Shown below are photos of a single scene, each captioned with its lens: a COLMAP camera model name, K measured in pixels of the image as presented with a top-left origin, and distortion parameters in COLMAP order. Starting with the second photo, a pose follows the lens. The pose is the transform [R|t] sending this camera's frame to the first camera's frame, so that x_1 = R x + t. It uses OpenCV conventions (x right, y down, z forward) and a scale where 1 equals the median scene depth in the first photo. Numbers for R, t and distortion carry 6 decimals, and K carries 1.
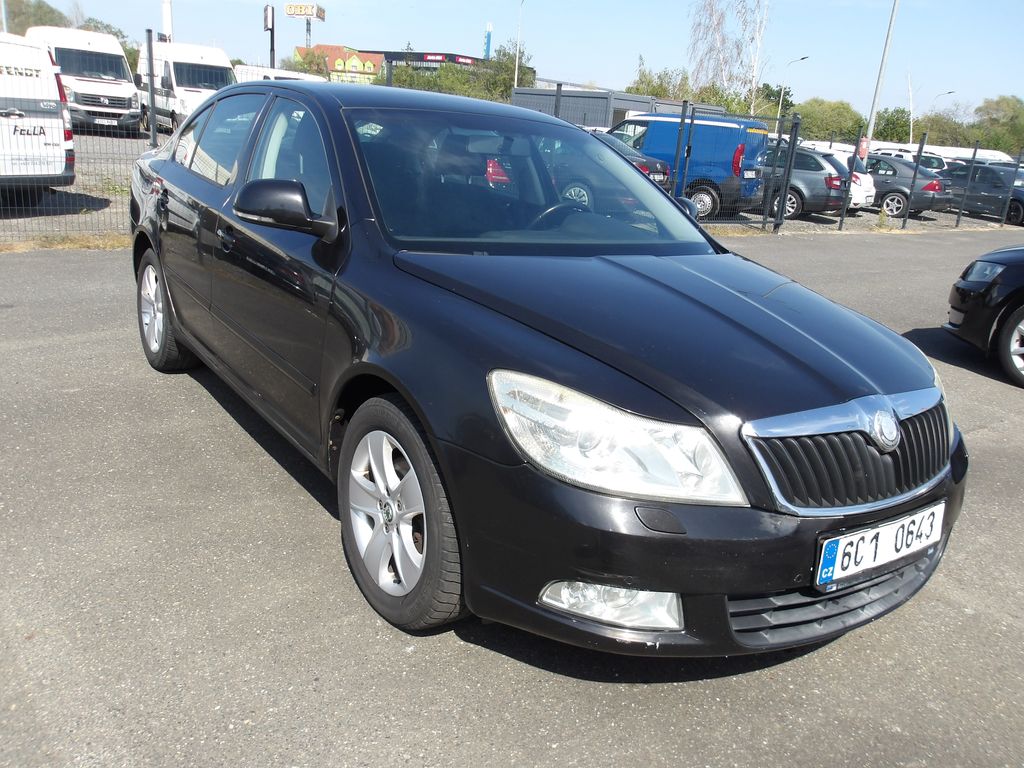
lens RADIAL K [[870.5, 0, 512.0], [0, 870.5, 384.0], [0, 0, 1]] dist [-0.001533, 0.013516]
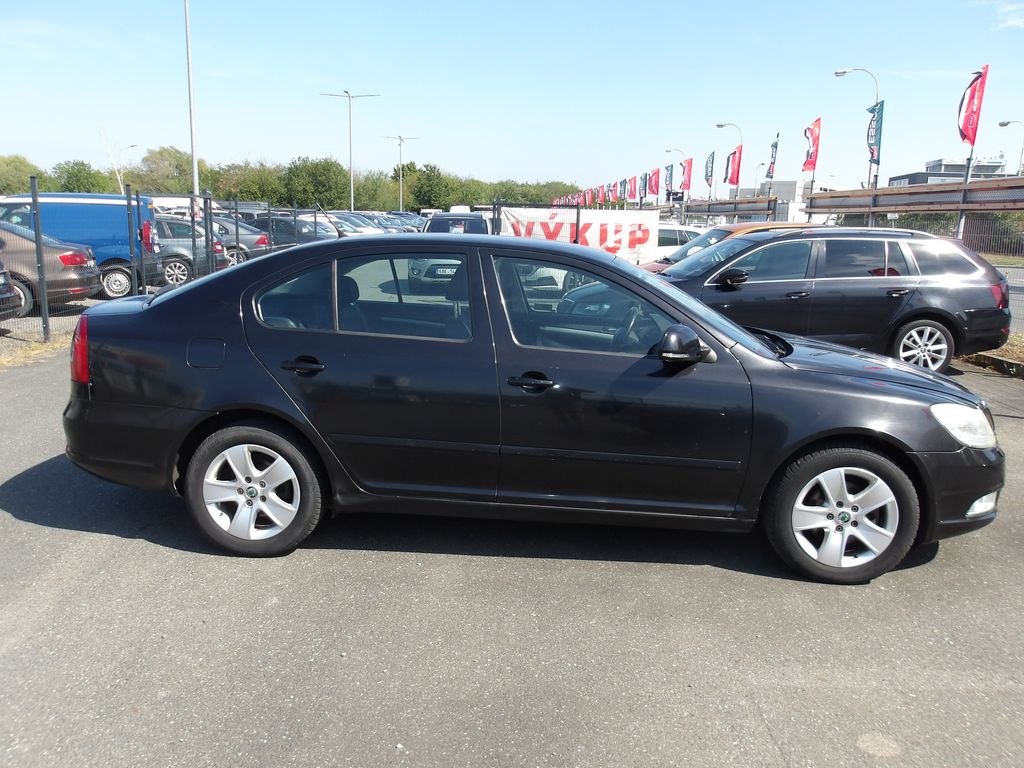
lens RADIAL K [[866.3, 0, 516.4], [0, 866.3, 393.2], [0, 0, 1]] dist [-0.016819, 0.010272]
pose [[0.627859, -0.225275, 0.745013, -0.151935], [0.253547, 0.964184, 0.077870, -0.031291], [-0.735871, 0.140004, 0.662489, 0.032601]]
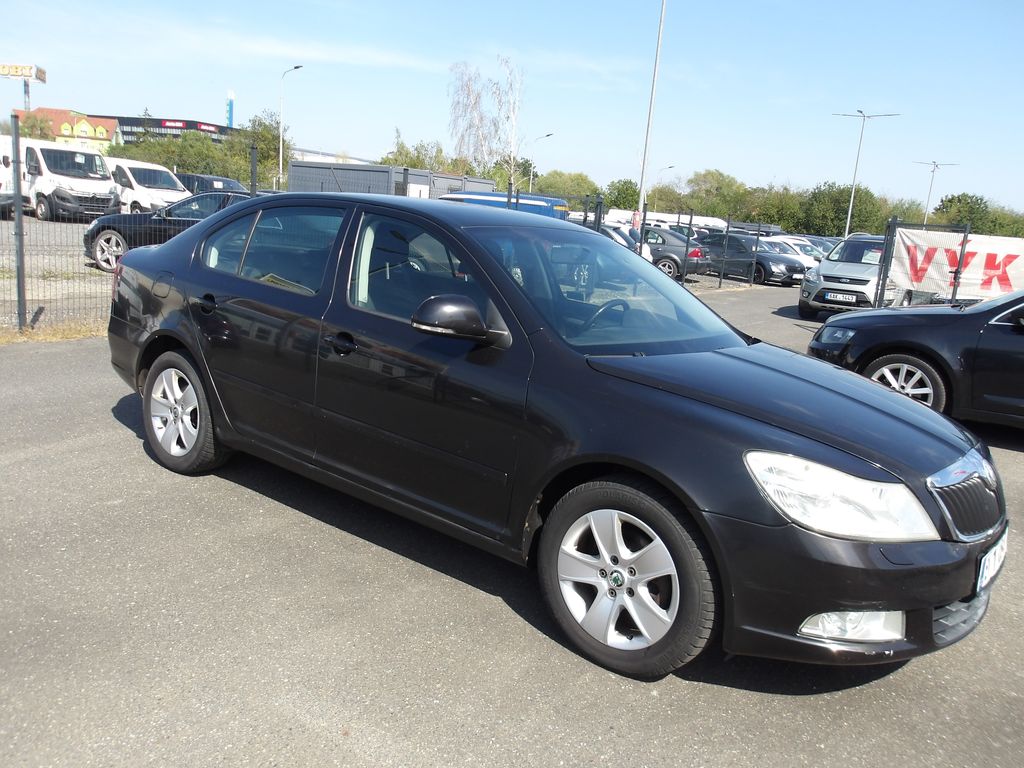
lens RADIAL K [[863.4, 0, 511.2], [0, 863.4, 390.8], [0, 0, 1]] dist [-0.005844, 0.000748]
pose [[0.960730, -0.059622, 0.271004, -0.056906], [0.076559, 0.995690, -0.052353, -0.005463], [-0.266714, 0.071045, 0.961154, -0.009571]]
